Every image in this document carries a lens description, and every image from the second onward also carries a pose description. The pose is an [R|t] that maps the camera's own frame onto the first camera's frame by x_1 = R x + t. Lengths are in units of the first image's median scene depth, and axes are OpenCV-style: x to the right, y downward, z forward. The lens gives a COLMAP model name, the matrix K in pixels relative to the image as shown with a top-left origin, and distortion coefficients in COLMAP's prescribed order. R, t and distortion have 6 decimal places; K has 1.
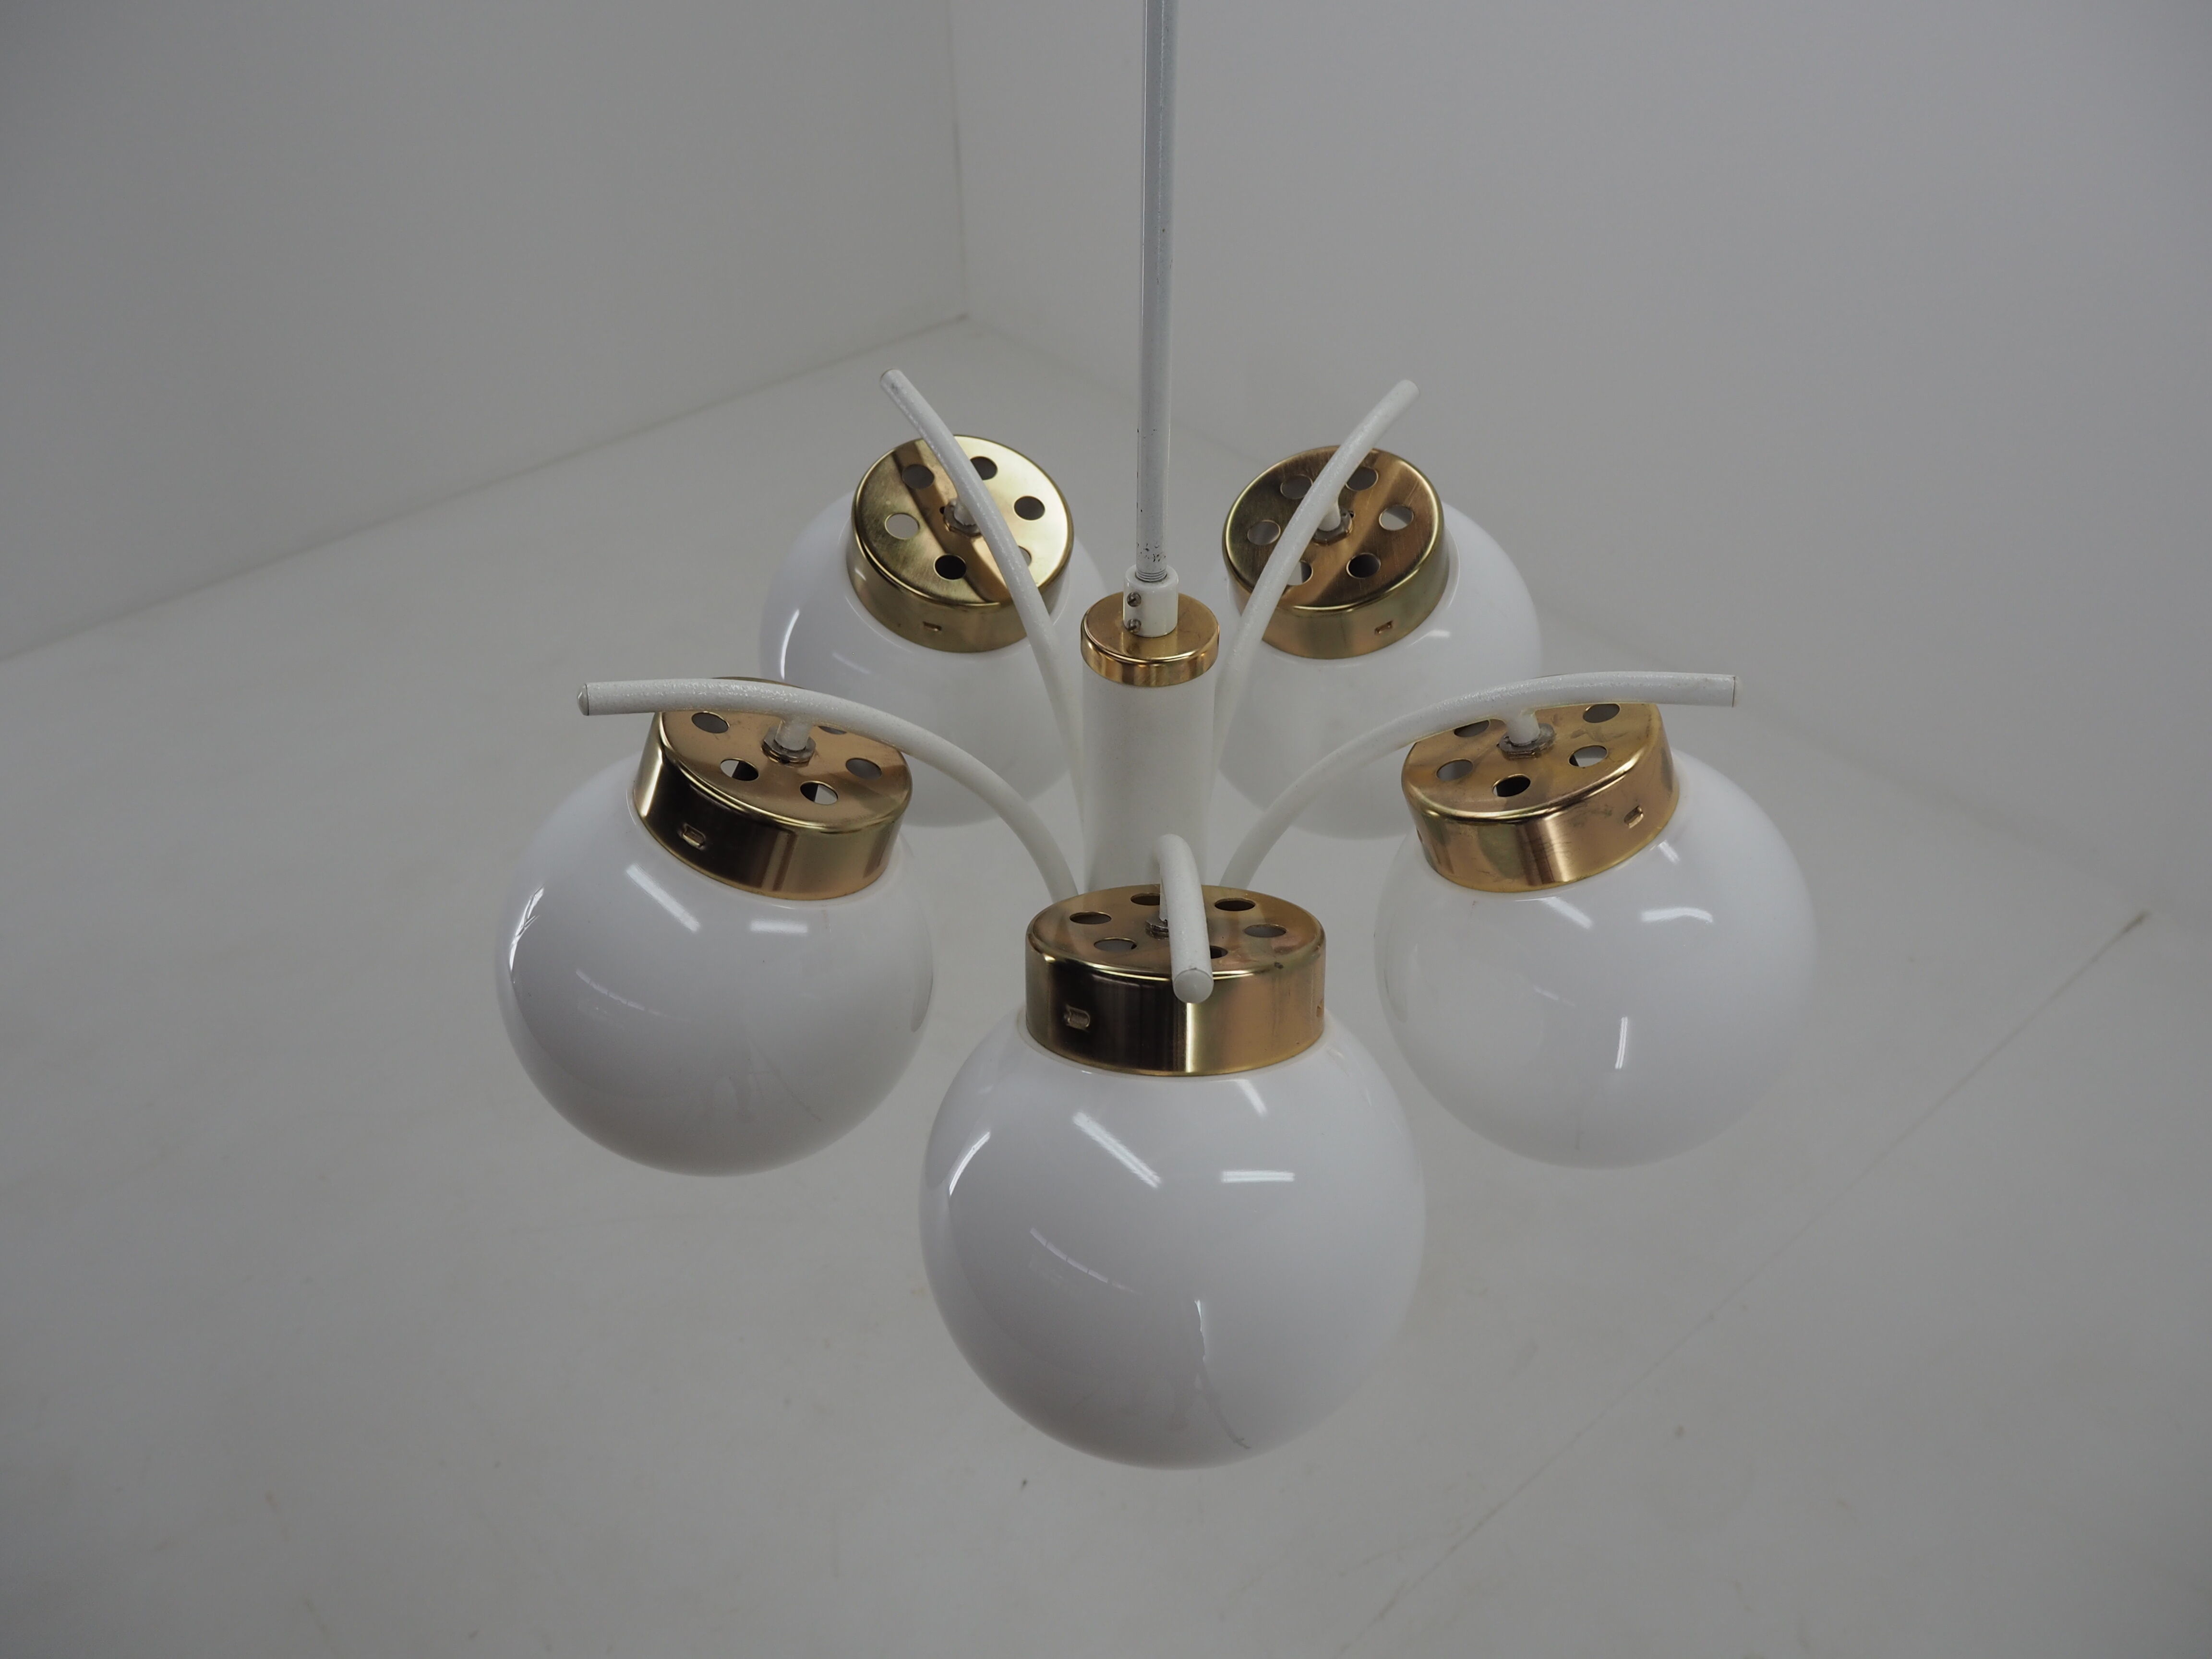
lens RADIAL K [[1887.9, 0, 1106.0], [0, 1887.9, 829.5], [0, 0, 1]] dist [0.001300, 0.000375]
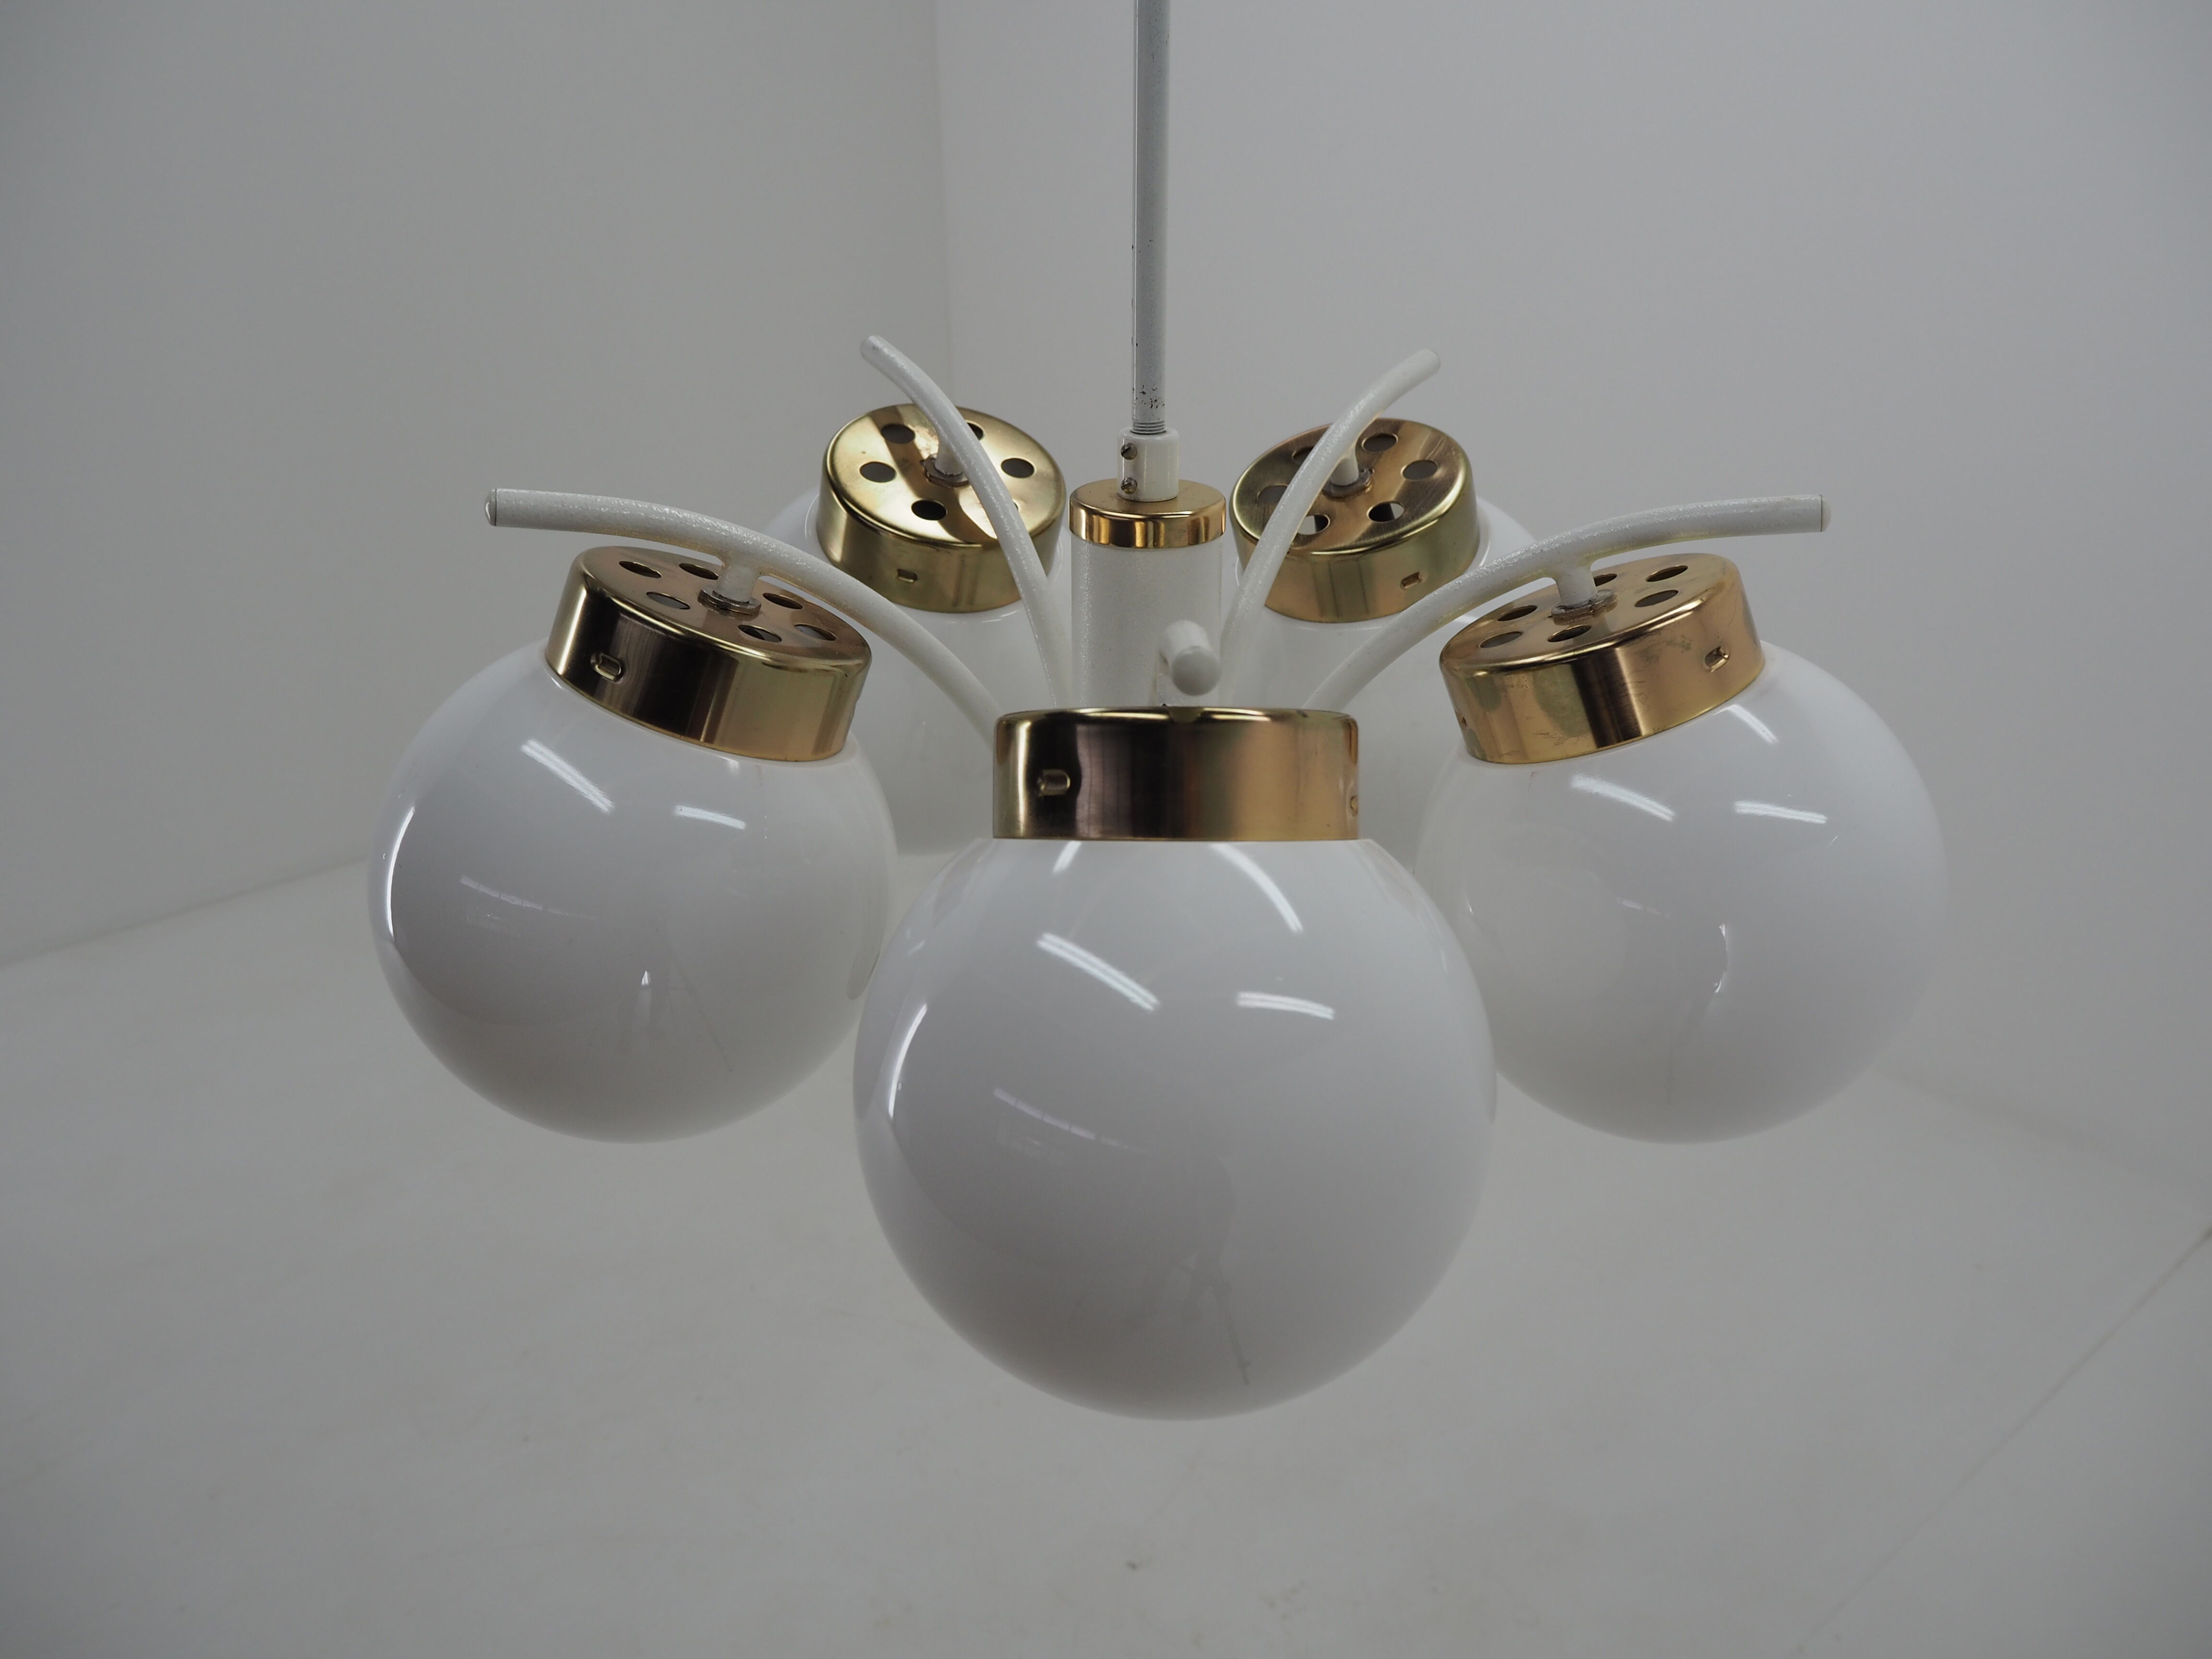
lens RADIAL K [[1887.9, 0, 1106.0], [0, 1887.9, 829.5], [0, 0, 1]] dist [0.001300, 0.000375]
pose [[0.999980, 0.003444, -0.005392, 0.009182], [-0.004546, 0.975519, -0.219868, 0.240139], [0.004503, 0.219888, 0.975515, 0.174755]]
